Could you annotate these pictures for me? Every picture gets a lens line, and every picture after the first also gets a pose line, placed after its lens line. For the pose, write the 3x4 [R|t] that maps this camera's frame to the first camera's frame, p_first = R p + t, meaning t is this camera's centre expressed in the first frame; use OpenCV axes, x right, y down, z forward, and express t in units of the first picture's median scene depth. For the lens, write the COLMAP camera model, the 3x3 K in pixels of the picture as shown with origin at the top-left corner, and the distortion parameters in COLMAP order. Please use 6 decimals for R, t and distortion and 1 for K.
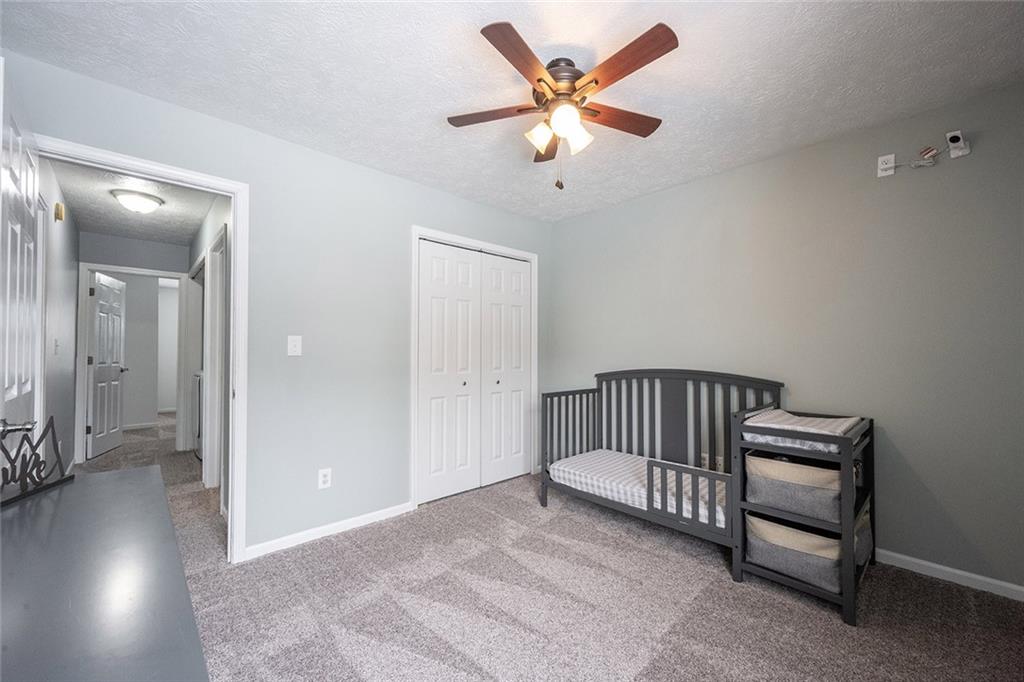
lens RADIAL K [[402.0, 0, 513.4], [0, 402.0, 352.1], [0, 0, 1]] dist [0.001131, -0.000361]
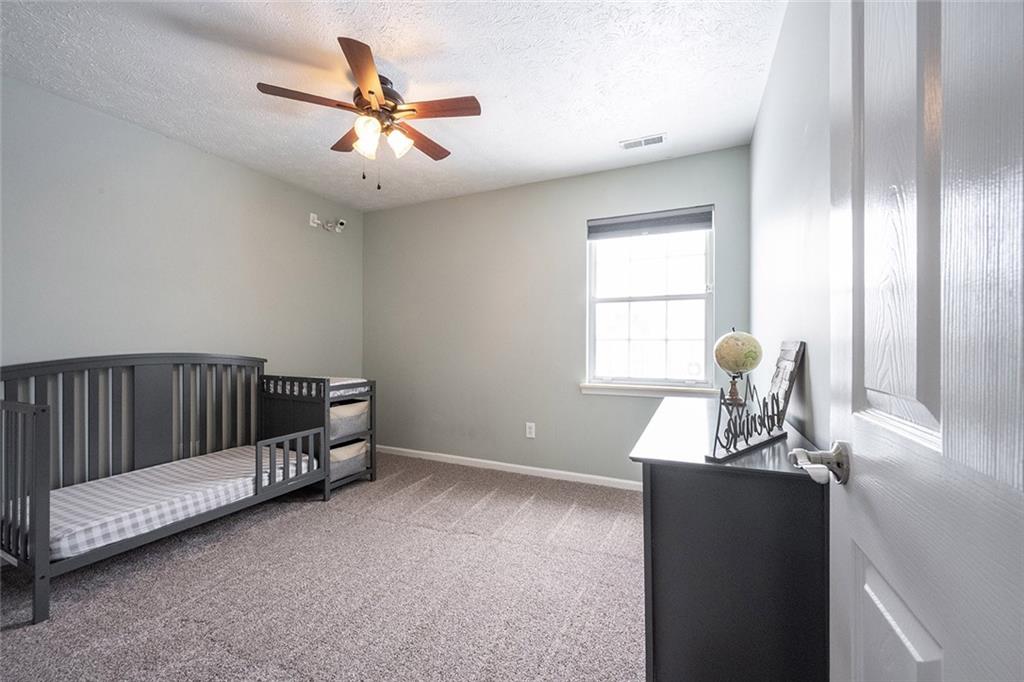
lens RADIAL K [[402.0, 0, 512.8], [0, 402.0, 338.8], [0, 0, 1]] dist [0.001131, -0.000361]
pose [[-0.366831, -0.000957, 0.930287, -0.869154], [-0.007858, 0.999967, -0.002070, 0.012950], [-0.930255, -0.008070, -0.366826, 0.837719]]
